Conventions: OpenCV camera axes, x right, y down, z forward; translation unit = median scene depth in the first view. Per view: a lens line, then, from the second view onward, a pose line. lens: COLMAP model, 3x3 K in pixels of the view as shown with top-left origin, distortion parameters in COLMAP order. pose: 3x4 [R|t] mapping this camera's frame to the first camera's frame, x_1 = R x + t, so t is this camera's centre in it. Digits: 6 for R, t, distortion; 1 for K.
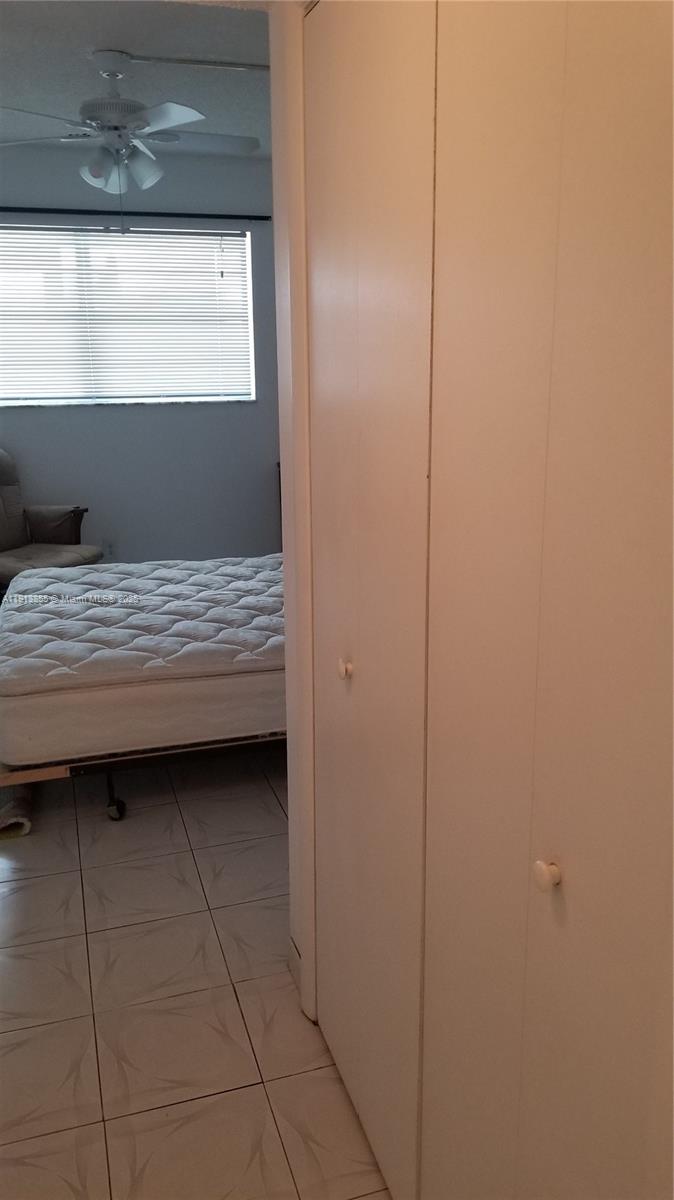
lens RADIAL K [[945.5, 0, 359.8], [0, 945.5, 575.0], [0, 0, 1]] dist [0.074498, -0.119703]
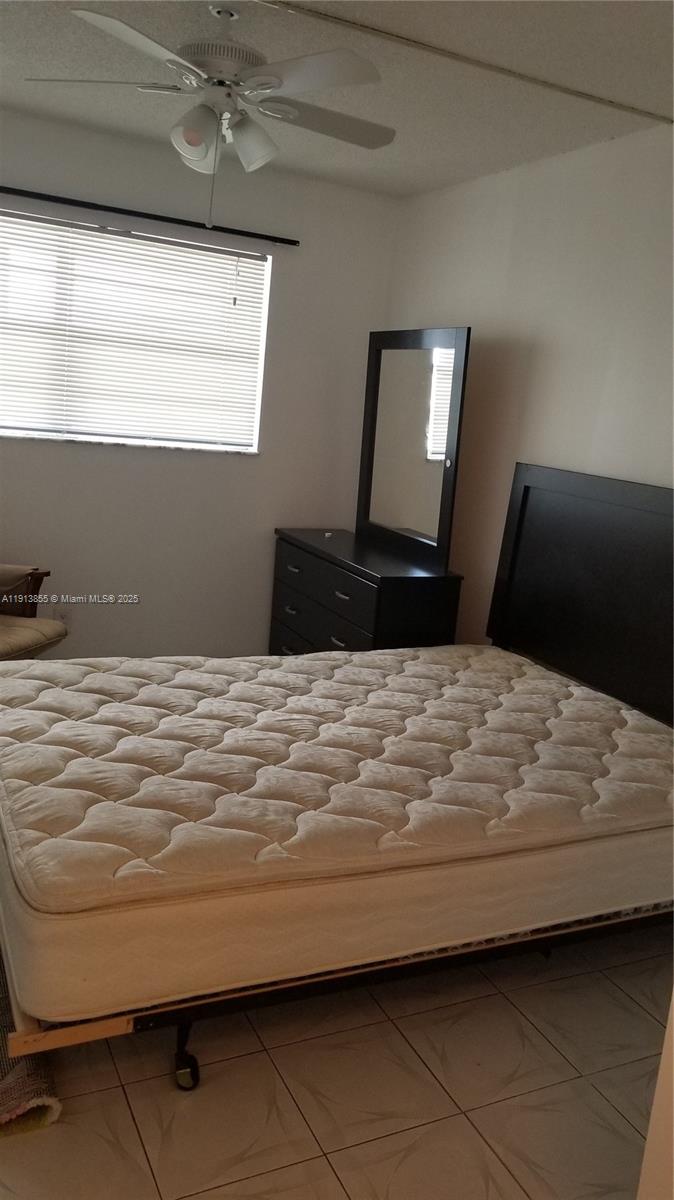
lens RADIAL K [[945.5, 0, 380.9], [0, 945.5, 576.0], [0, 0, 1]] dist [0.074498, -0.119703]
pose [[0.982384, 0.074350, 0.171444, -0.222186], [-0.064923, 0.996087, -0.059962, -0.053913], [-0.175231, 0.047775, 0.983367, 0.263902]]
